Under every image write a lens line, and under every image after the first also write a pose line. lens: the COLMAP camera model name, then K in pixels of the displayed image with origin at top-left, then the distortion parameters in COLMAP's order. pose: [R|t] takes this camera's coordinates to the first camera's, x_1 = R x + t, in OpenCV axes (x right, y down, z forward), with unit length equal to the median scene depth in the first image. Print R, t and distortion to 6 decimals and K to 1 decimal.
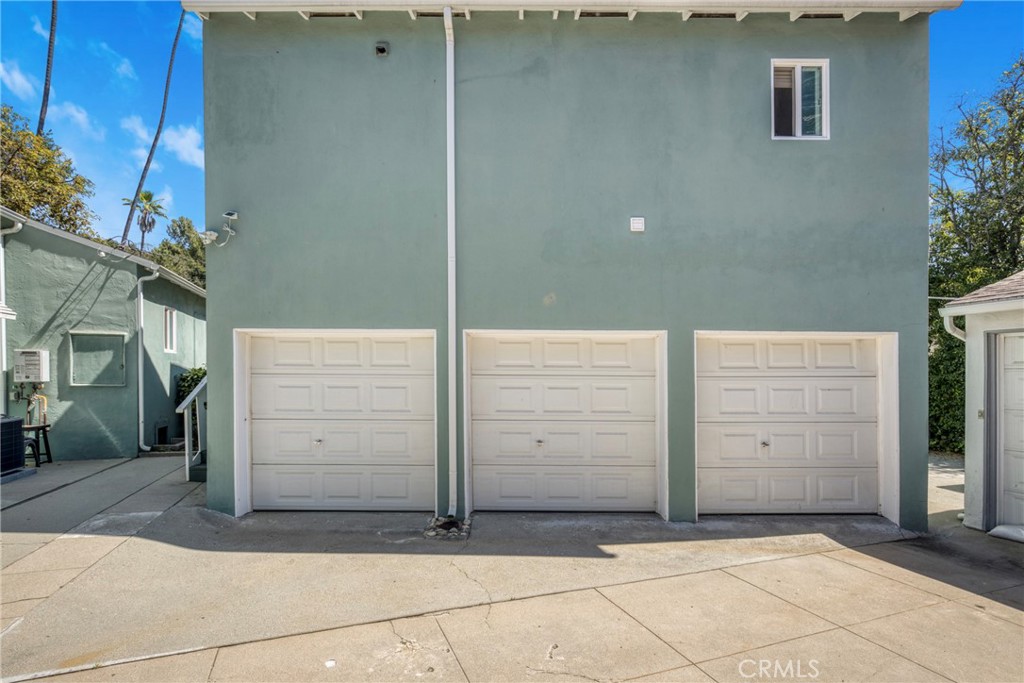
lens RADIAL K [[478.1, 0, 521.6], [0, 478.1, 376.8], [0, 0, 1]] dist [0.010265, -0.000140]
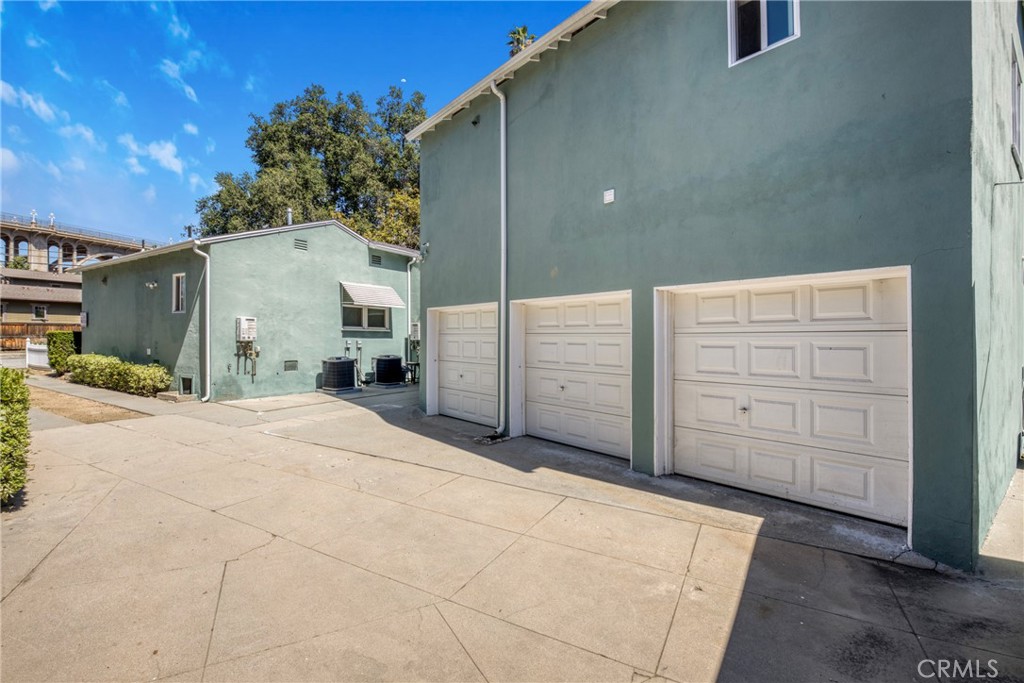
lens RADIAL K [[478.1, 0, 513.5], [0, 478.1, 338.4], [0, 0, 1]] dist [0.010265, -0.000140]
pose [[0.636499, -0.001190, -0.771277, 0.945523], [-0.007402, 0.999943, -0.007651, 0.021178], [0.771242, 0.010579, 0.636454, 0.122756]]
